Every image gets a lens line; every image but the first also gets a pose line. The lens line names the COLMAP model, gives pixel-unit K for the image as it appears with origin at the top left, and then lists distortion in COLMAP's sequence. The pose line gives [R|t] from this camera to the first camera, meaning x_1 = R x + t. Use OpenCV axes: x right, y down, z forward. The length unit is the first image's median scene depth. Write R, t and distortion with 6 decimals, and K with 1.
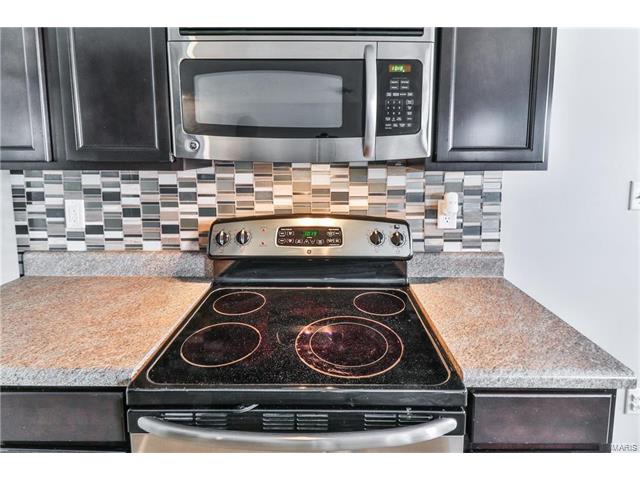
lens RADIAL K [[344.1, 0, 330.9], [0, 344.1, 186.6], [0, 0, 1]] dist [0.004848, 0.000138]
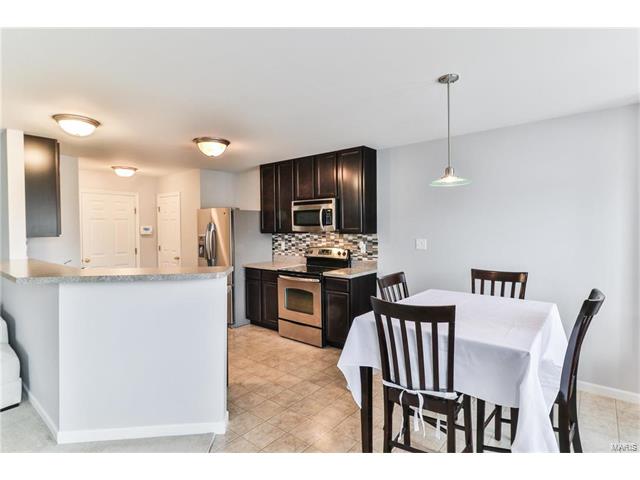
lens RADIAL K [[328.3, 0, 319.0], [0, 328.3, 235.5], [0, 0, 1]] dist [0.028410, -0.000151]
pose [[0.766772, 0.008468, -0.641864, 1.984183], [-0.056904, 0.996873, -0.054825, 0.151759], [0.639393, 0.078562, 0.764856, -1.613125]]
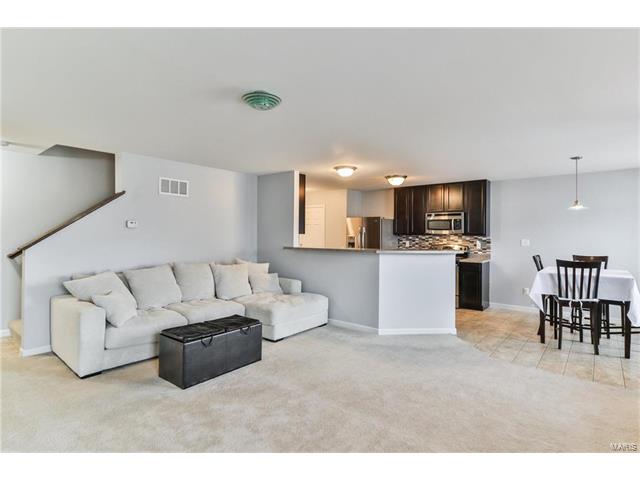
lens RADIAL K [[321.8, 0, 318.7], [0, 321.8, 236.6], [0, 0, 1]] dist [0.007026, -0.000835]
pose [[0.753758, 0.009501, -0.657083, 1.629480], [-0.075986, 0.994449, -0.072786, 0.460466], [0.652744, 0.104792, 0.750296, -3.923166]]
